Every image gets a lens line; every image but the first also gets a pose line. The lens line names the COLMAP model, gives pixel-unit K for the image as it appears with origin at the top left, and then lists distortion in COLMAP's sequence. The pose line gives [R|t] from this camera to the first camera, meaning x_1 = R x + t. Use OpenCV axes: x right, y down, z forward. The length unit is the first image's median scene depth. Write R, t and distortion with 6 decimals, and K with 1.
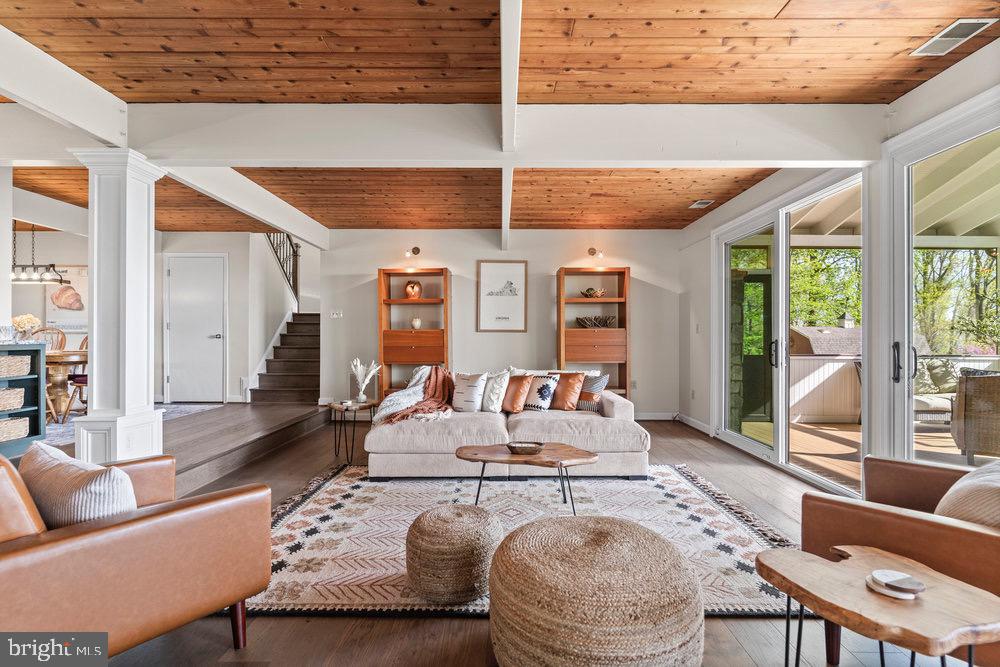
lens RADIAL K [[479.5, 0, 498.1], [0, 479.5, 338.0], [0, 0, 1]] dist [-0.000205, -0.000804]
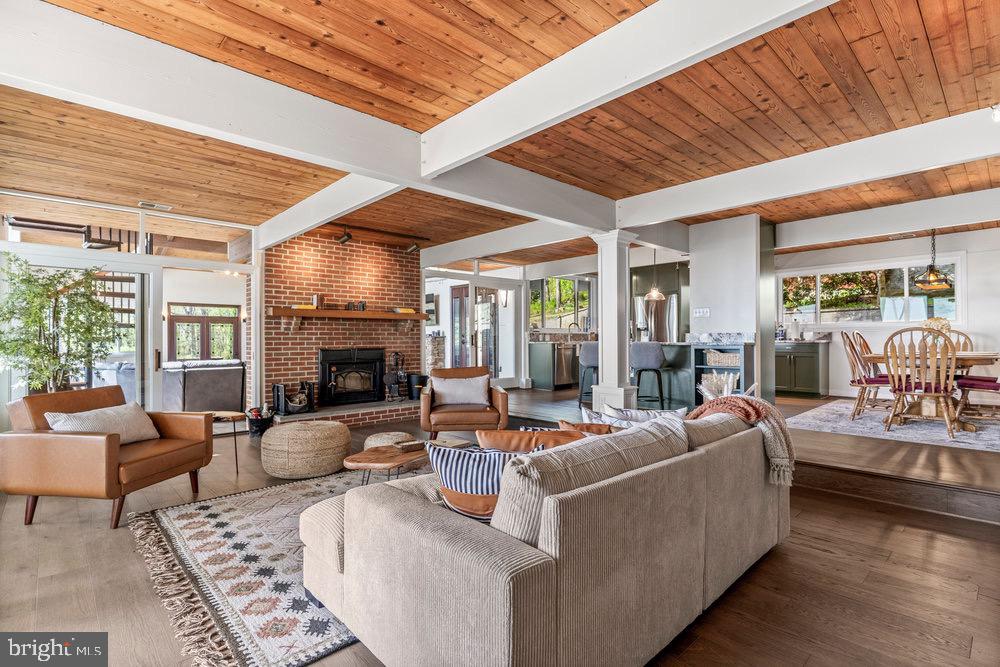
lens RADIAL K [[479.5, 0, 498.1], [0, 479.5, 338.0], [0, 0, 1]] dist [-0.000205, -0.000804]
pose [[-0.724925, -0.002322, -0.688824, 0.736218], [0.000987, 0.999990, -0.004409, -0.005483], [0.688827, -0.003876, -0.724915, 2.151790]]
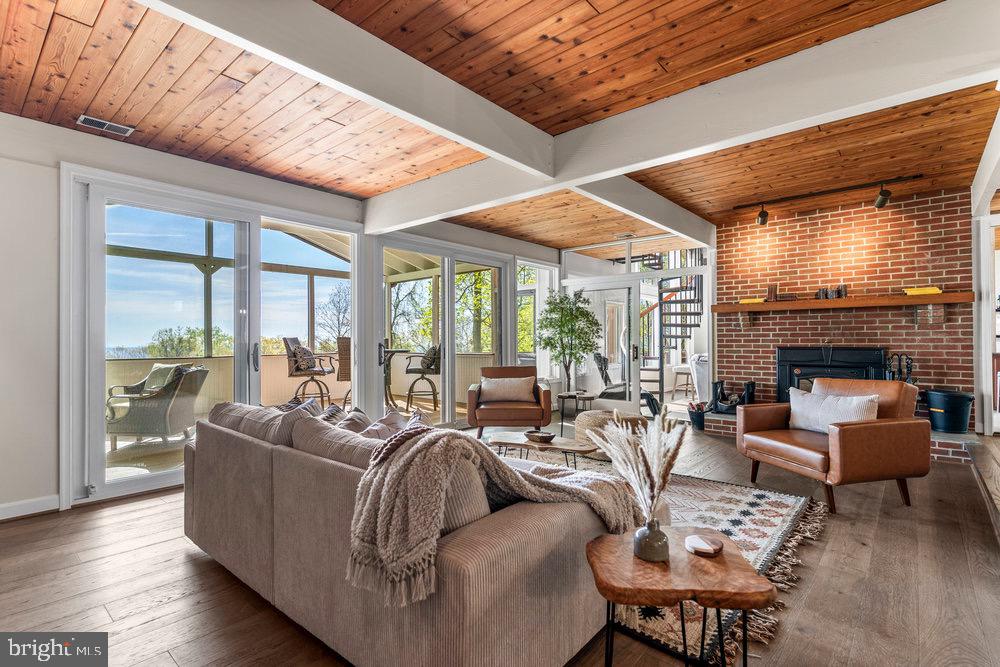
lens RADIAL K [[479.5, 0, 498.1], [0, 479.5, 338.0], [0, 0, 1]] dist [-0.000205, -0.000804]
pose [[-0.760815, 0.004313, 0.648954, -0.688300], [0.004382, 0.999989, -0.001509, -0.003677], [-0.648954, 0.001696, -0.760826, 2.181235]]
